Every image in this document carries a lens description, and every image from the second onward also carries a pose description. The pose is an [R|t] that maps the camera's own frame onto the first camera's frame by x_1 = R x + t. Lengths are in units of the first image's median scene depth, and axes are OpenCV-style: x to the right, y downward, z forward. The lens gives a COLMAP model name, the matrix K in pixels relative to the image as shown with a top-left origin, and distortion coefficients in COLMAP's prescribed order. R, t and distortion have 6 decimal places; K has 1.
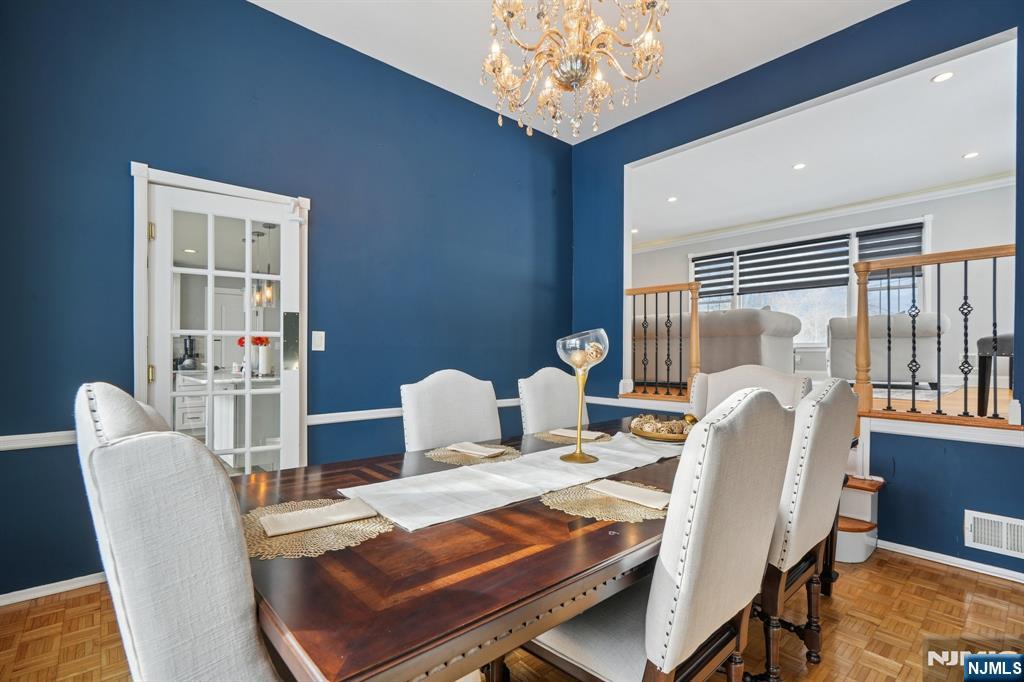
lens RADIAL K [[475.5, 0, 507.5], [0, 475.5, 338.2], [0, 0, 1]] dist [-0.003864, -0.000732]
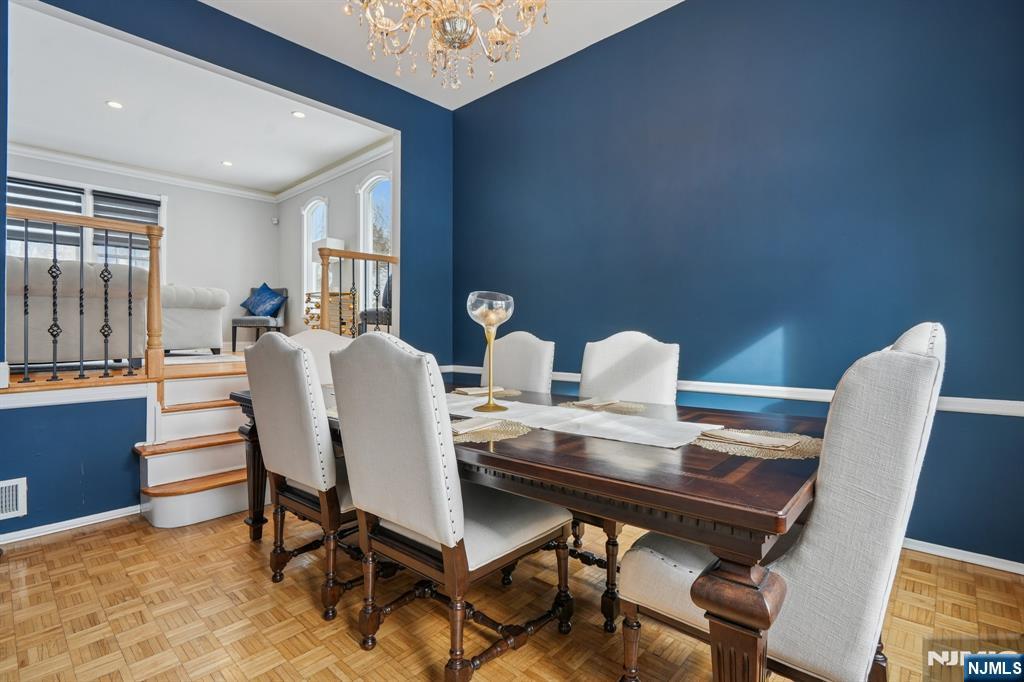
lens RADIAL K [[482.1, 0, 512.0], [0, 482.1, 341.0], [0, 0, 1]] dist [0.003768, 0.000447]
pose [[-0.112860, -0.030915, 0.993130, -0.301625], [-0.030891, 0.999142, 0.027592, 0.015813], [-0.993131, -0.027565, -0.113718, 0.326465]]
